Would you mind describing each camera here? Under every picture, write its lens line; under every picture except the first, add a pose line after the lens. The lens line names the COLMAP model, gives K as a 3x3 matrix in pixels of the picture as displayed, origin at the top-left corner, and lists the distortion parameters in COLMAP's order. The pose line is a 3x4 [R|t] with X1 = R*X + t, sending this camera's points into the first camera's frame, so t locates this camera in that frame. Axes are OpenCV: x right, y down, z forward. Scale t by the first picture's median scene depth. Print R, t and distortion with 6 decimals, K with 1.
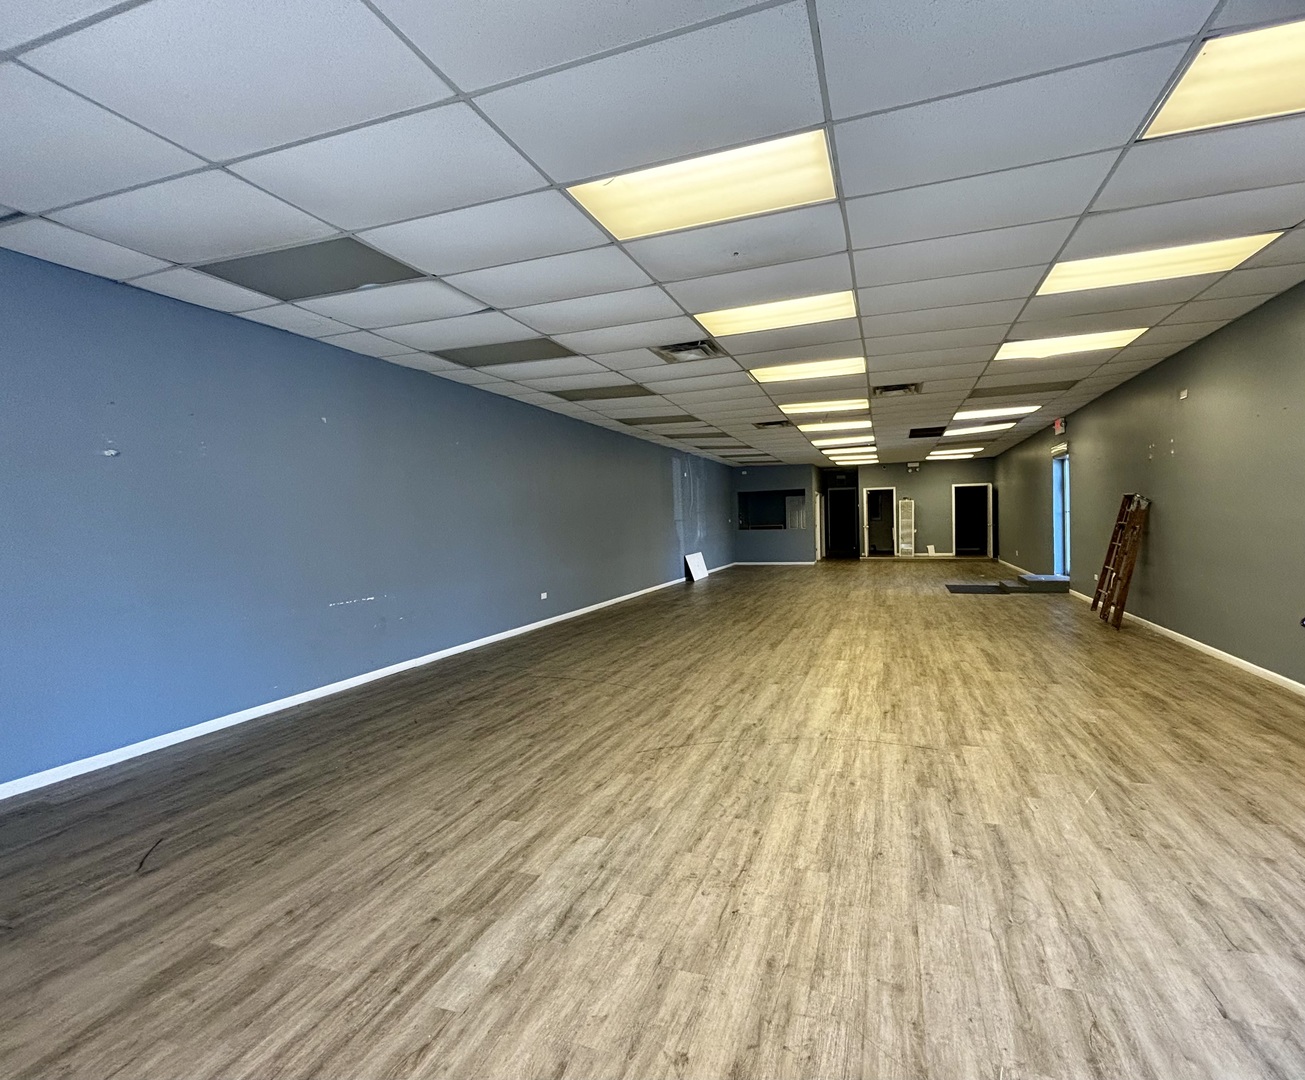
lens RADIAL K [[588.0, 0, 652.5], [0, 588.0, 540.0], [0, 0, 1]] dist [-0.000273, 0.000619]
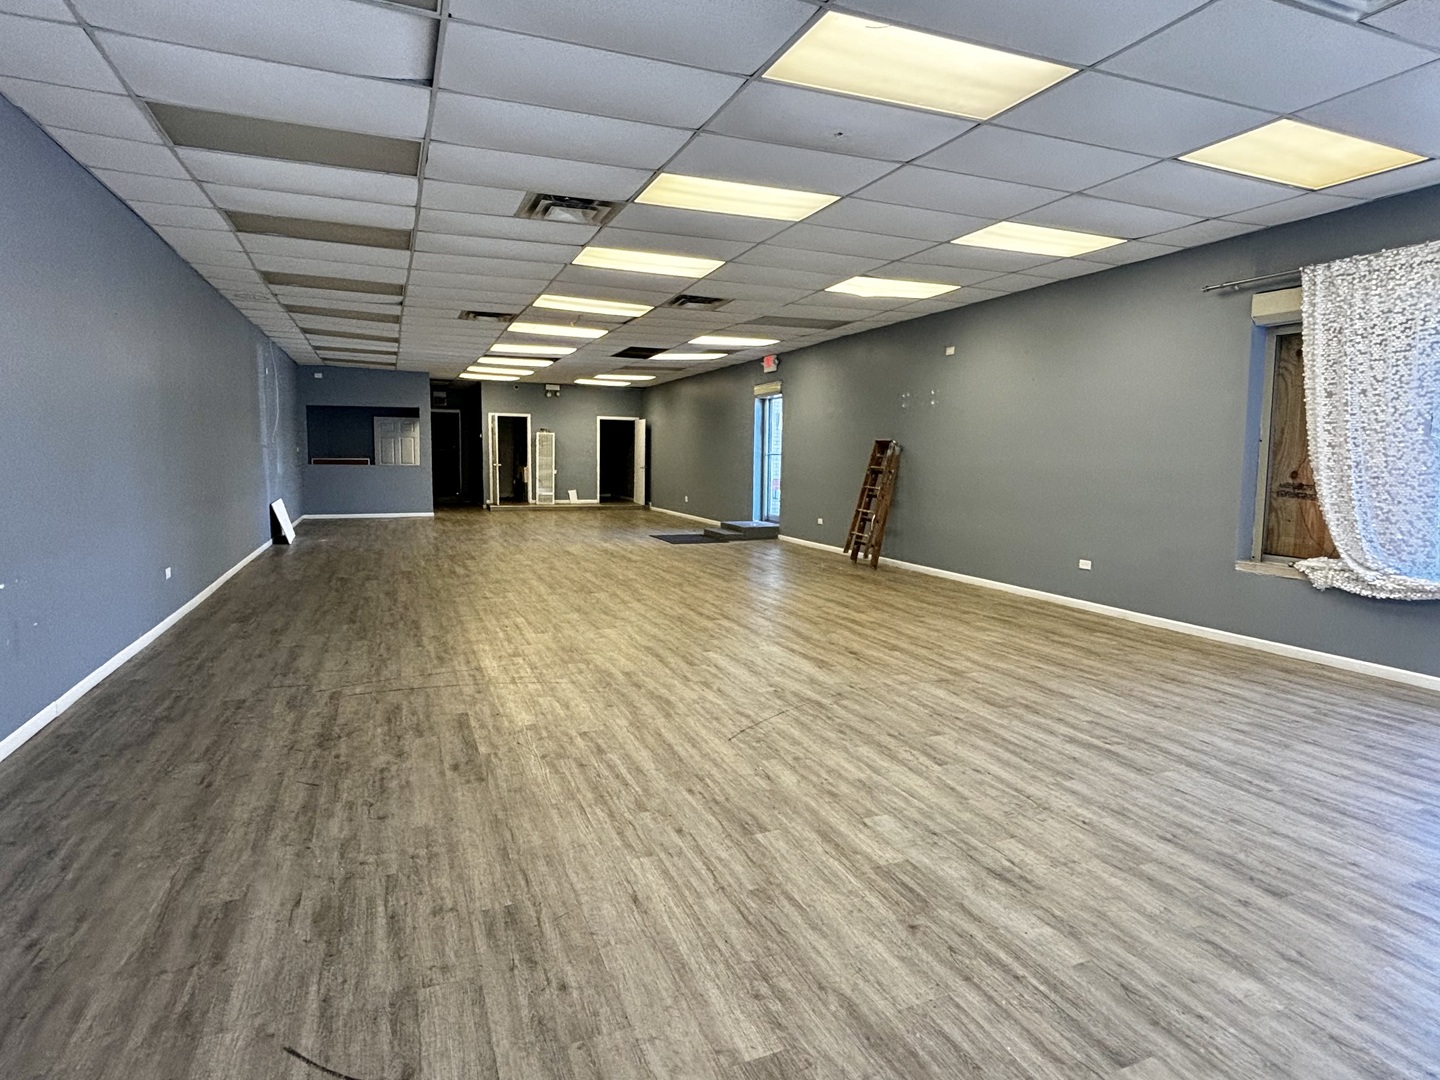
lens RADIAL K [[802.3, 0, 720.0], [0, 802.3, 540.0], [0, 0, 1]] dist [0.049358, -0.066532]
pose [[0.761355, -0.033634, 0.647462, -0.702464], [-0.011971, 0.997754, 0.065907, 0.017675], [-0.648224, -0.057929, 0.759243, 0.186279]]
